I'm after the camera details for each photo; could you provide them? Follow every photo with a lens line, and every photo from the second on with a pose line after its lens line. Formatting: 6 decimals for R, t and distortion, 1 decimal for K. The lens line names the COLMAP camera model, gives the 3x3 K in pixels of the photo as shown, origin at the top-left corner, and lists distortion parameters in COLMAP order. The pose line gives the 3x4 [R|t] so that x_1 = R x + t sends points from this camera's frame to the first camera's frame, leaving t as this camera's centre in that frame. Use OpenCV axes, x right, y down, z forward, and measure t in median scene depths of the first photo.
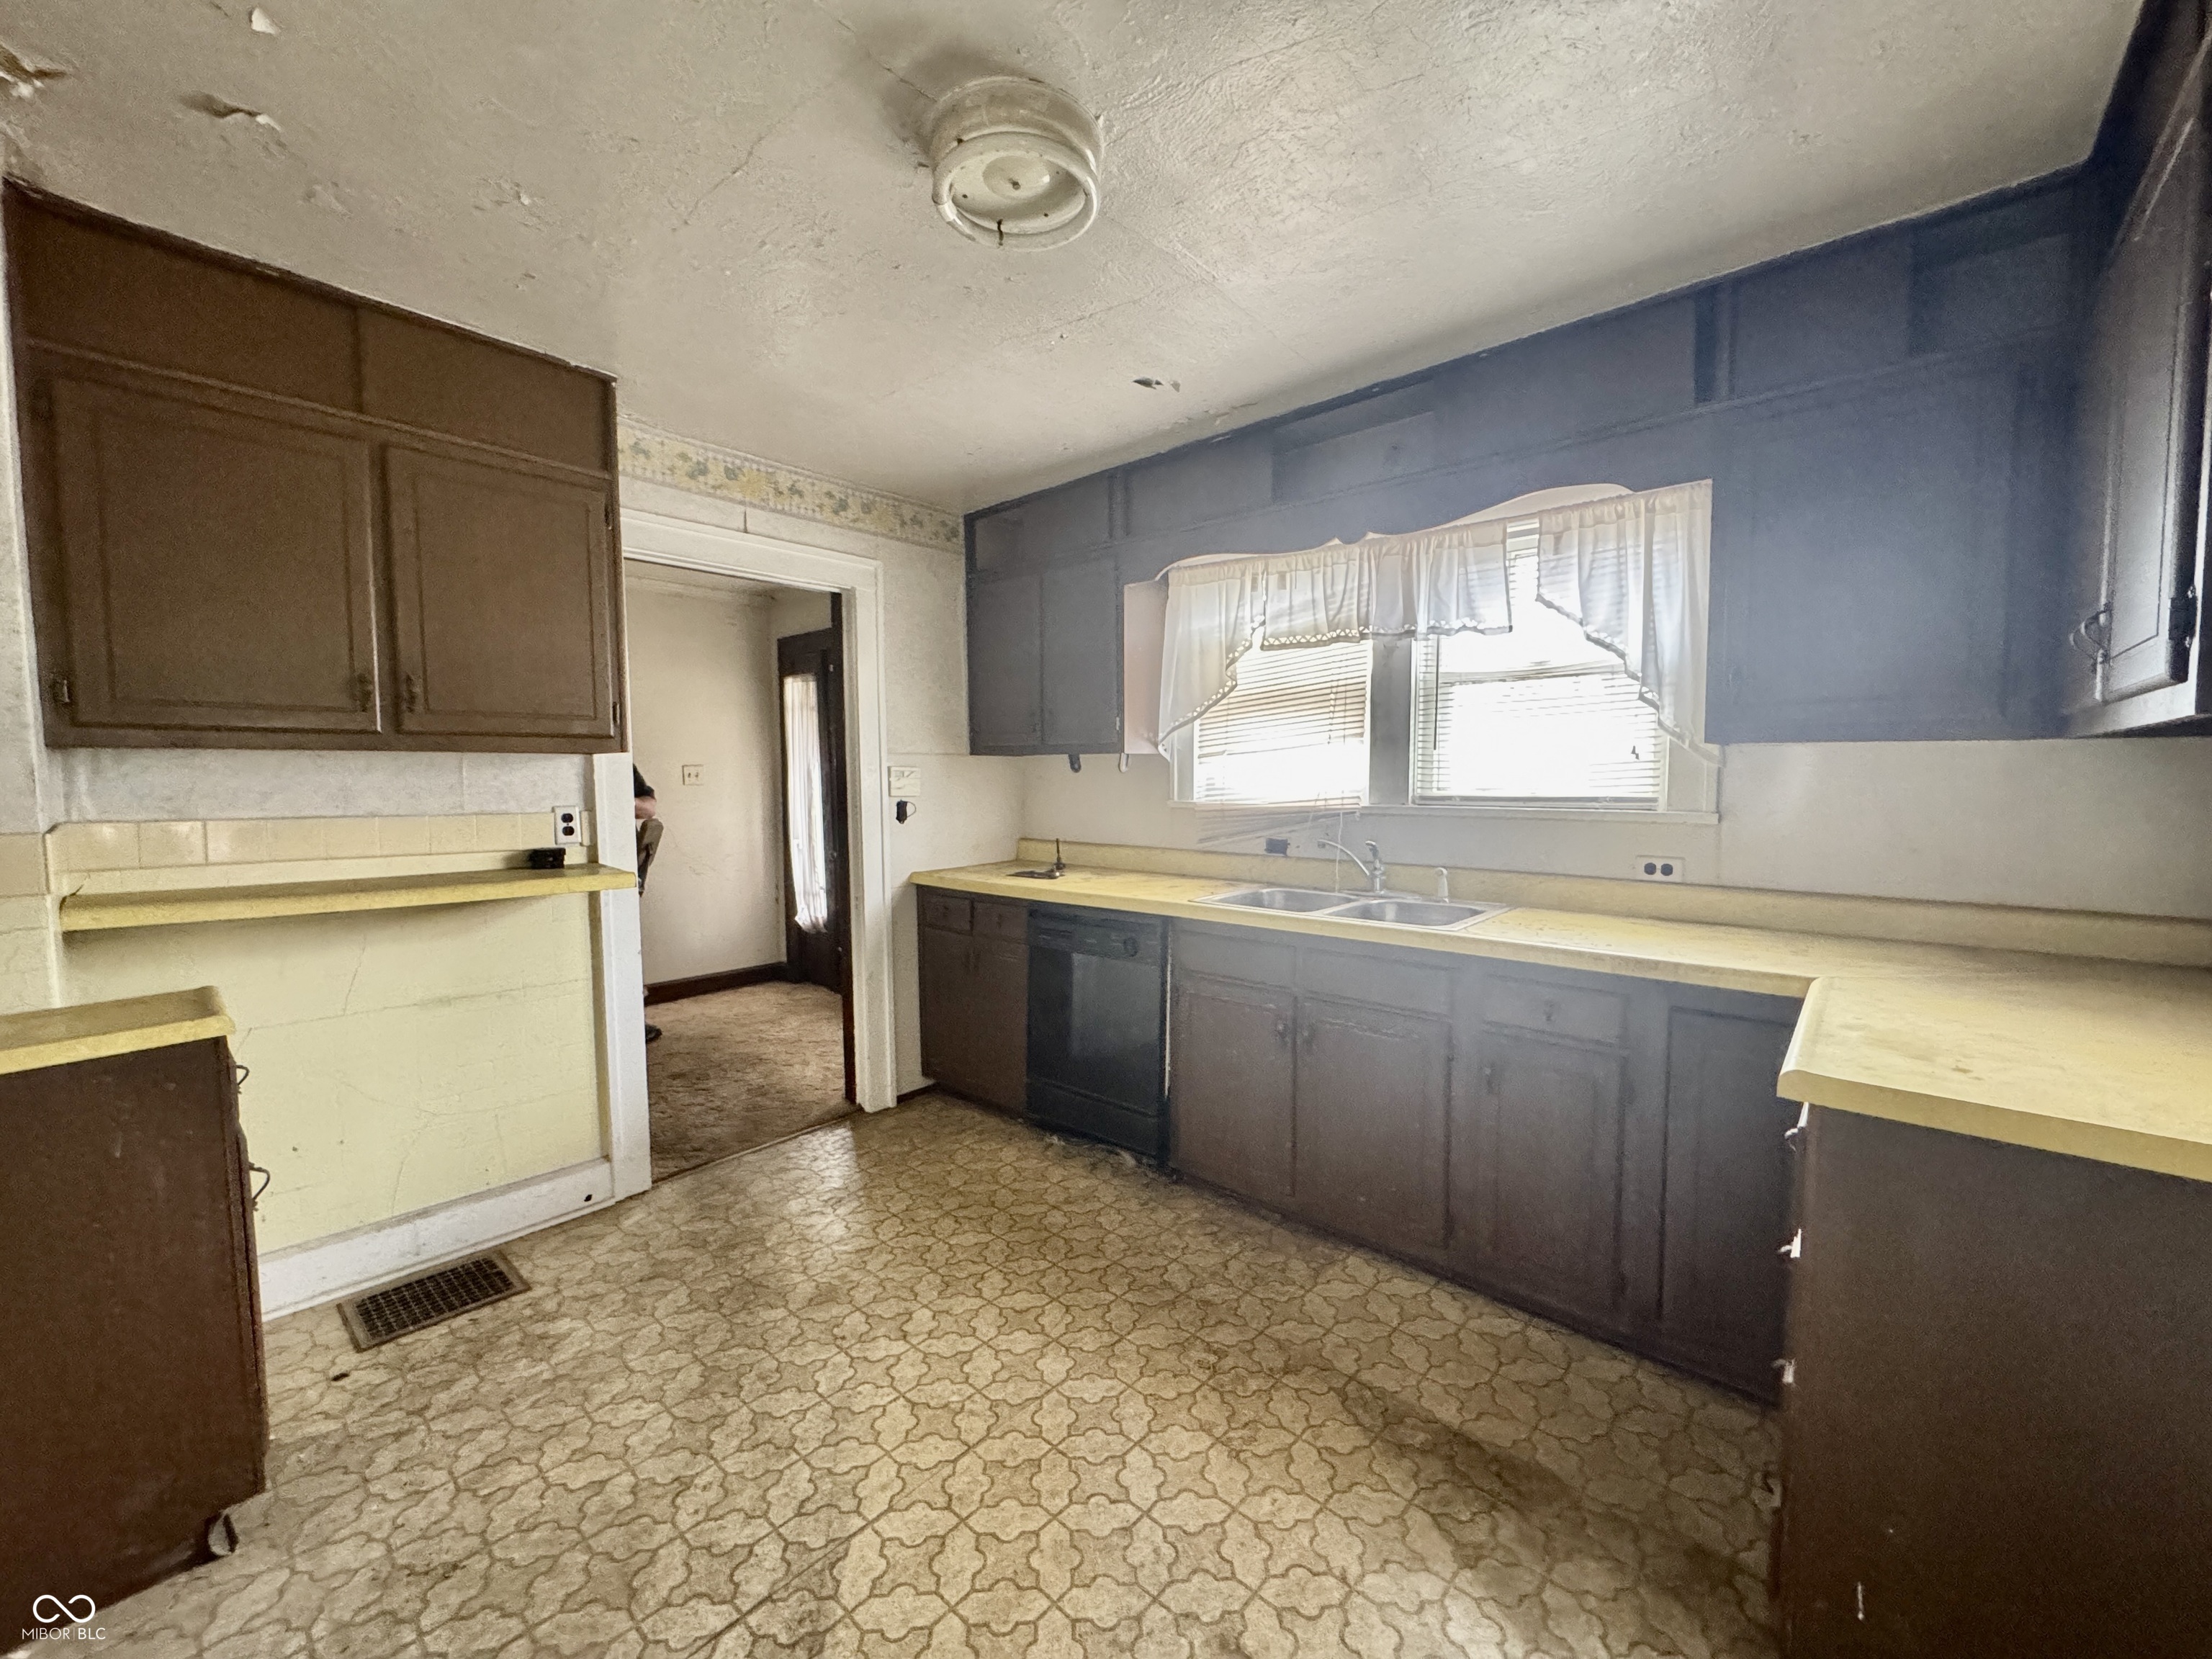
lens RADIAL K [[884.9, 0, 1094.7], [0, 884.9, 828.0], [0, 0, 1]] dist [0.000166, 0.000252]
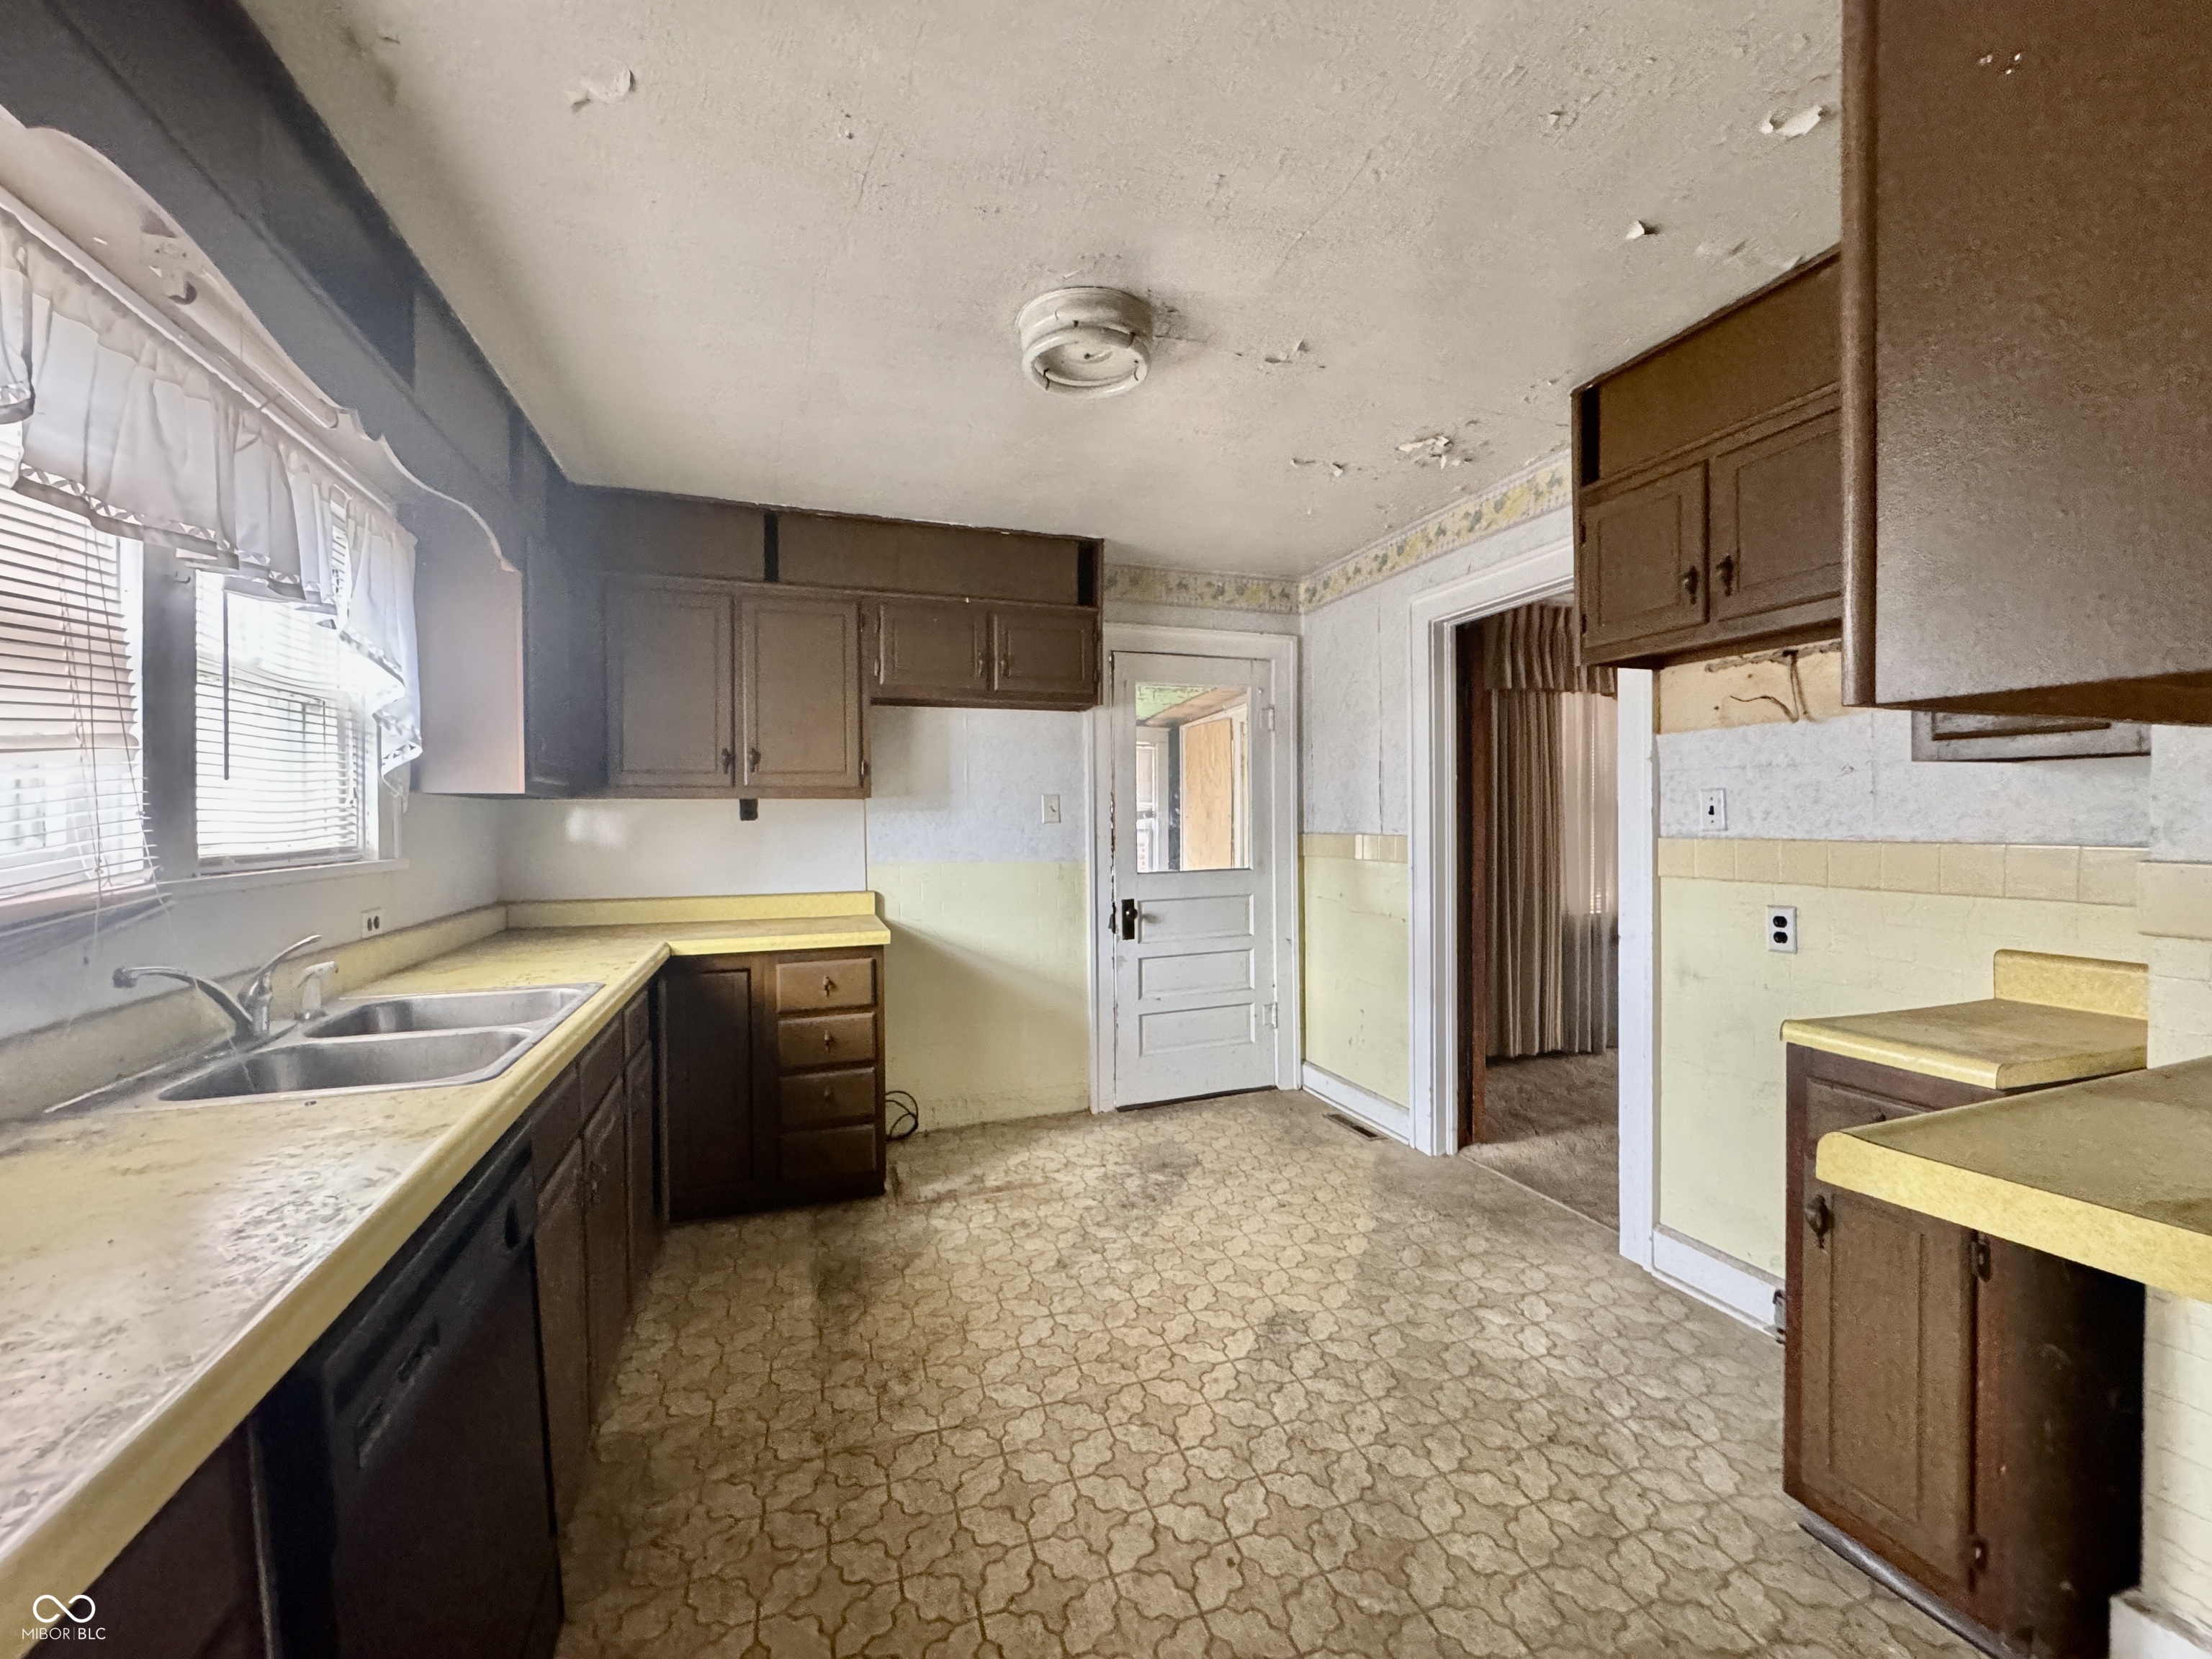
lens RADIAL K [[884.9, 0, 1101.5], [0, 884.9, 824.2], [0, 0, 1]] dist [0.000166, 0.000252]
pose [[-0.875661, 0.009273, 0.482838, -0.633321], [0.045406, 0.996967, 0.063201, -0.108941], [-0.480788, 0.077266, -0.873426, 1.888855]]
